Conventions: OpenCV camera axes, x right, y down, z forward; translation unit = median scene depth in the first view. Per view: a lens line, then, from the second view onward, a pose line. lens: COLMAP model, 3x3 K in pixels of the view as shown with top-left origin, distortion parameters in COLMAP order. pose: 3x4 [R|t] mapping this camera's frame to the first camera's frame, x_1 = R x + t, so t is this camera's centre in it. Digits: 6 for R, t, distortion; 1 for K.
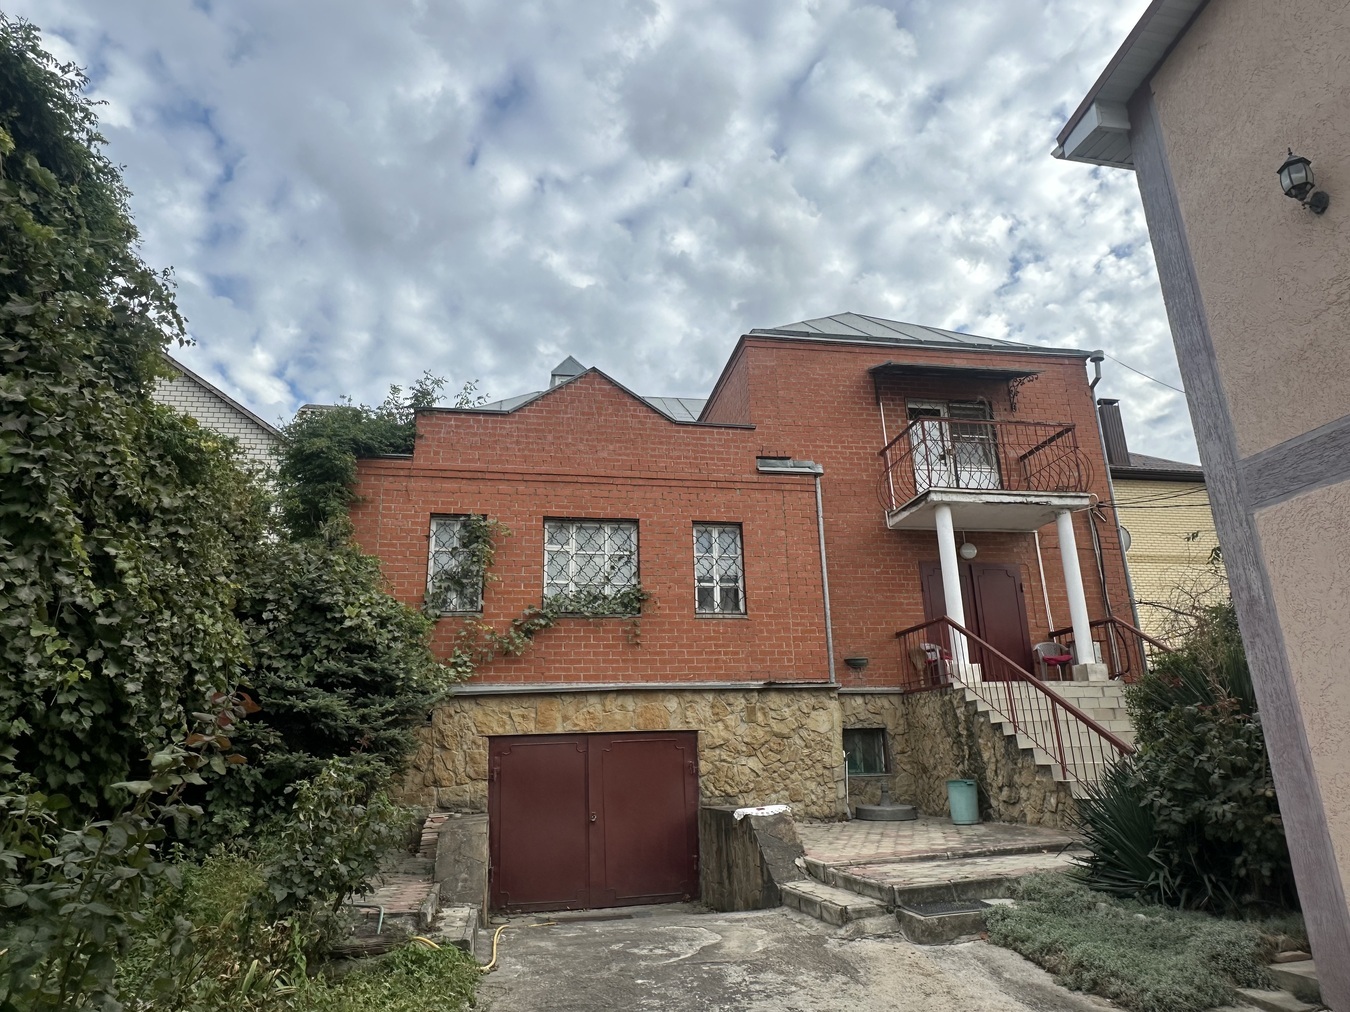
lens RADIAL K [[874.8, 0, 670.0], [0, 874.8, 491.6], [0, 0, 1]] dist [-0.011531, 0.004952]
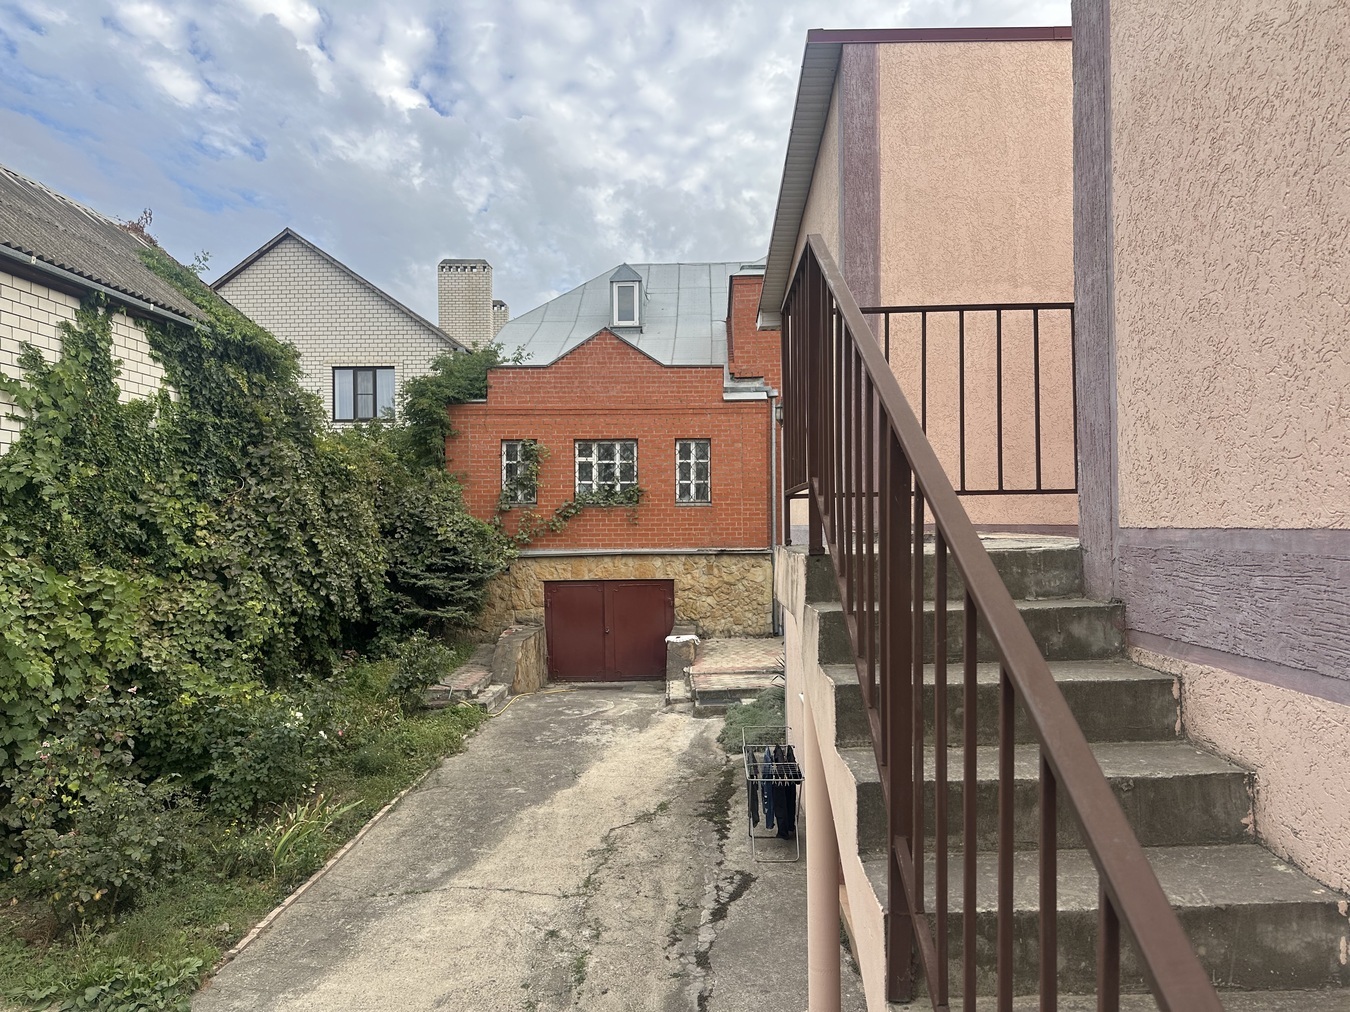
lens RADIAL K [[958.3, 0, 677.3], [0, 958.3, 506.1], [0, 0, 1]] dist [0.024148, -0.010846]
pose [[0.975291, 0.015293, -0.220395, 0.414919], [0.051316, 0.954635, 0.293325, -0.354289], [0.214883, -0.297387, 0.930261, -0.551004]]
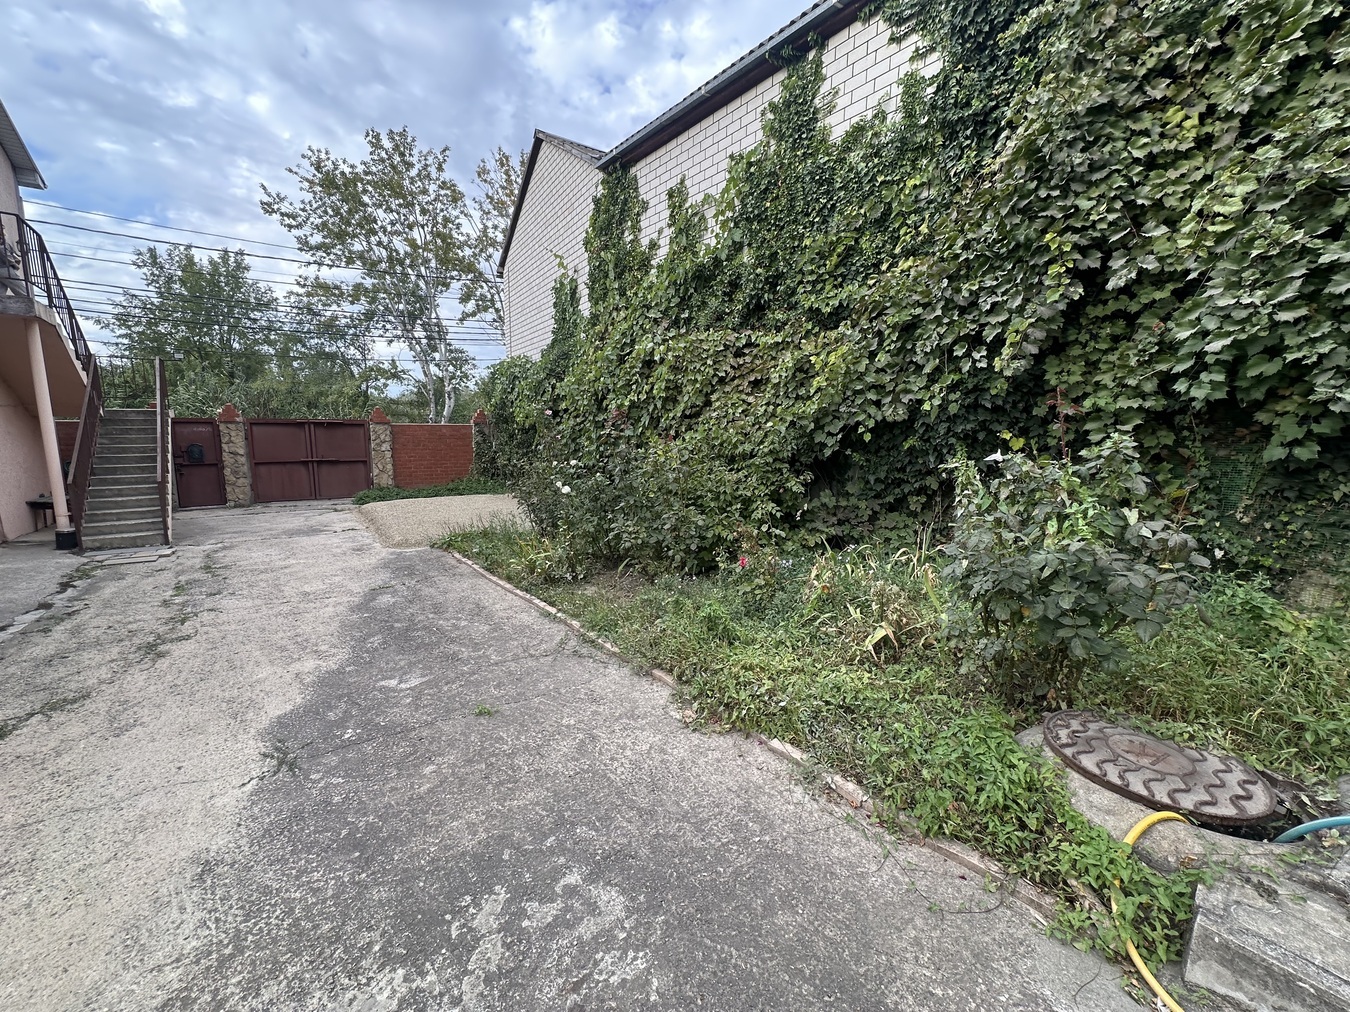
lens RADIAL K [[538.0, 0, 673.8], [0, 538.0, 503.2], [0, 0, 1]] dist [-0.001638, -0.000111]
pose [[-0.886247, 0.081696, -0.455953, 0.029082], [0.152093, 0.981074, -0.119842, 0.176752], [0.437533, -0.175556, -0.881899, 0.597563]]
